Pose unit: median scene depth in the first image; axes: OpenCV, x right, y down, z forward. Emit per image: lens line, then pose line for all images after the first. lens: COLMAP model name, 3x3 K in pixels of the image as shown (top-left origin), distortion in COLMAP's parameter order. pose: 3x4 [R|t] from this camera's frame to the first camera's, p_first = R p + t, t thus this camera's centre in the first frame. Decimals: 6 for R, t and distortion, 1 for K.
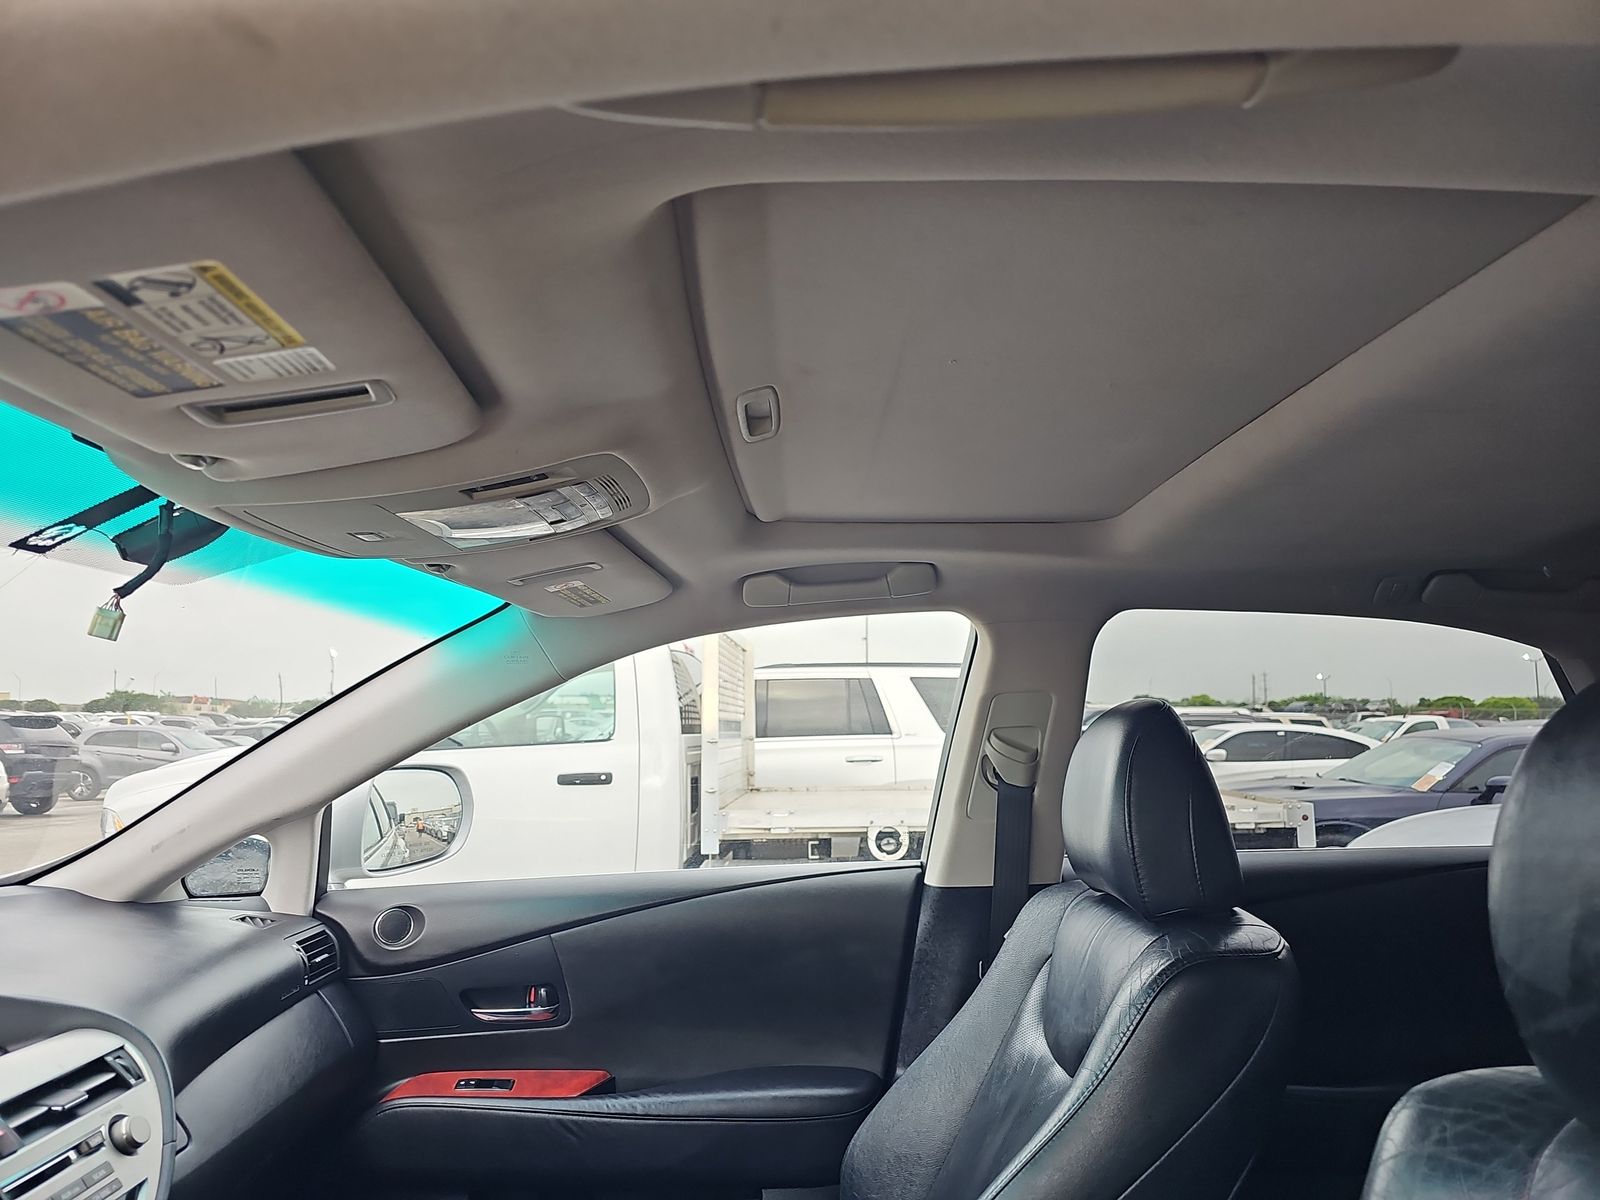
lens RADIAL K [[1130.0, 0, 800.0], [0, 1130.0, 600.0], [0, 0, 1]] dist [0.034313, -0.001752]
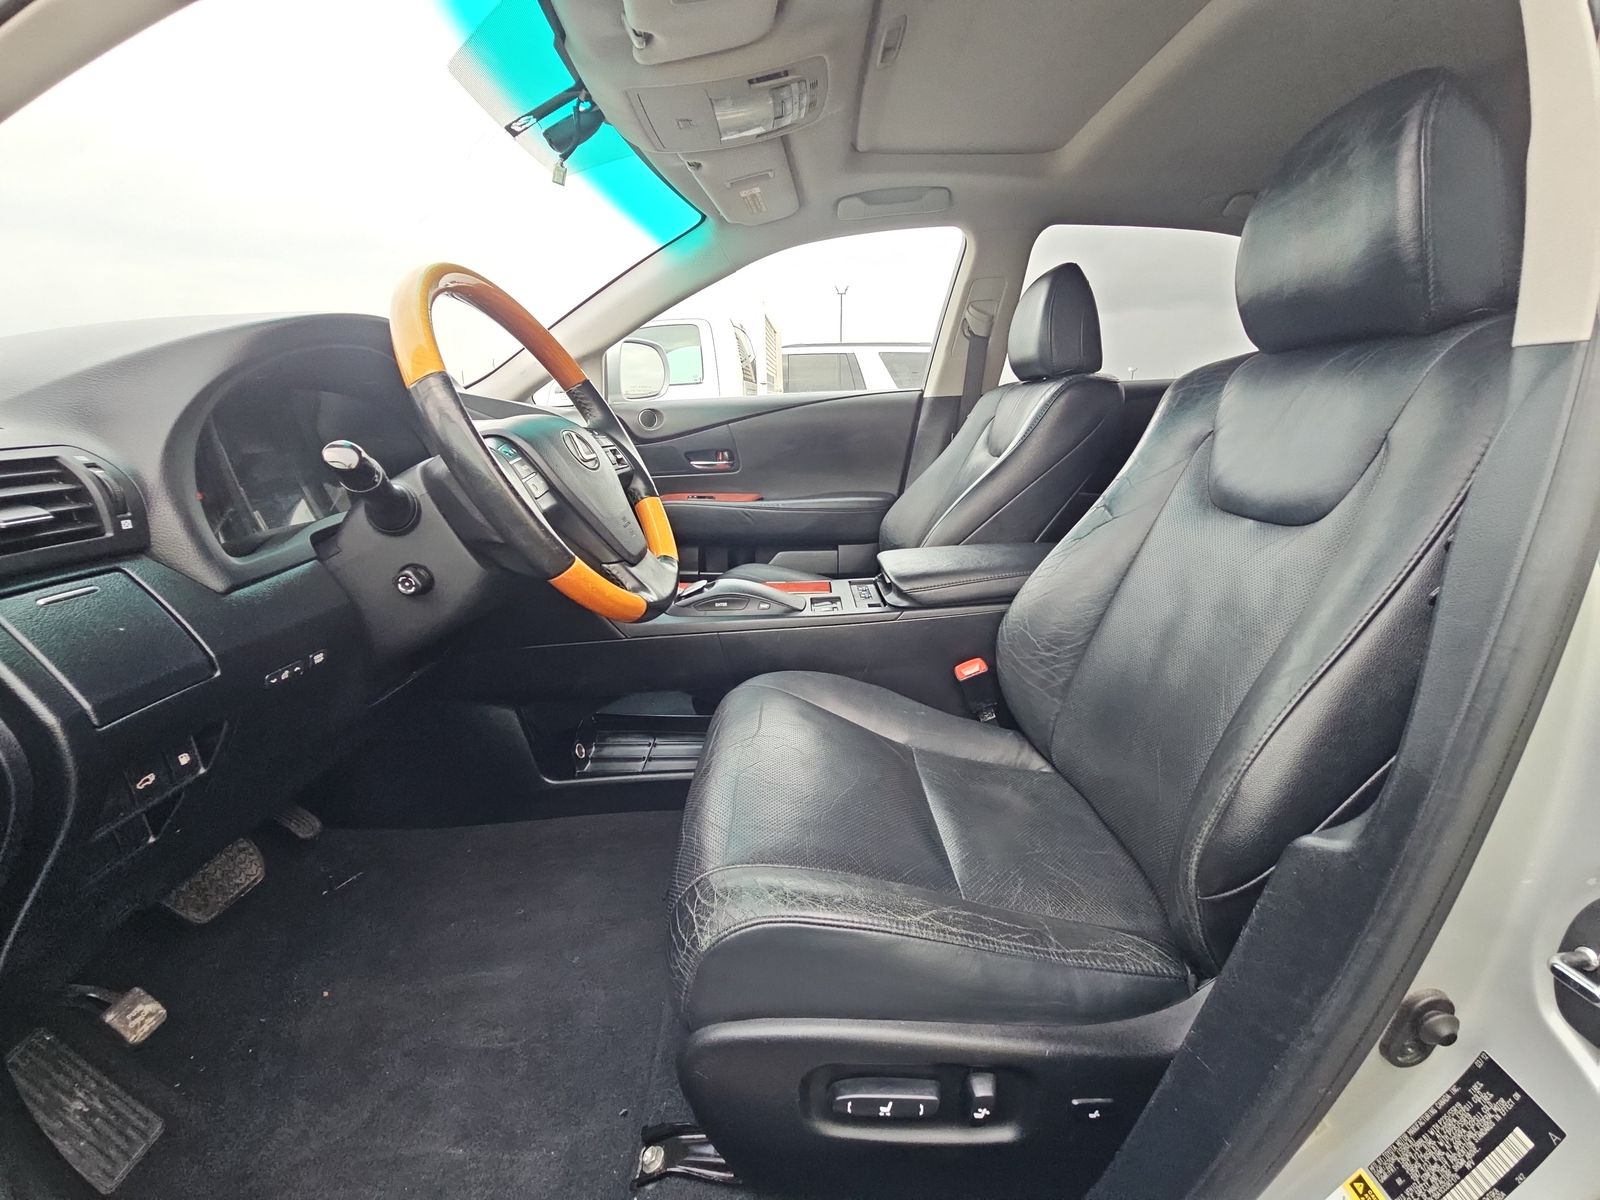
lens RADIAL K [[679.8, 0, 800.0], [0, 679.8, 600.0], [0, 0, 1]] dist [0.000356, 0.000119]
pose [[0.999978, -0.003544, -0.005608, -0.099474], [0.005459, 0.919914, 0.392082, 0.125670], [0.003769, -0.392104, 0.919913, -0.191242]]
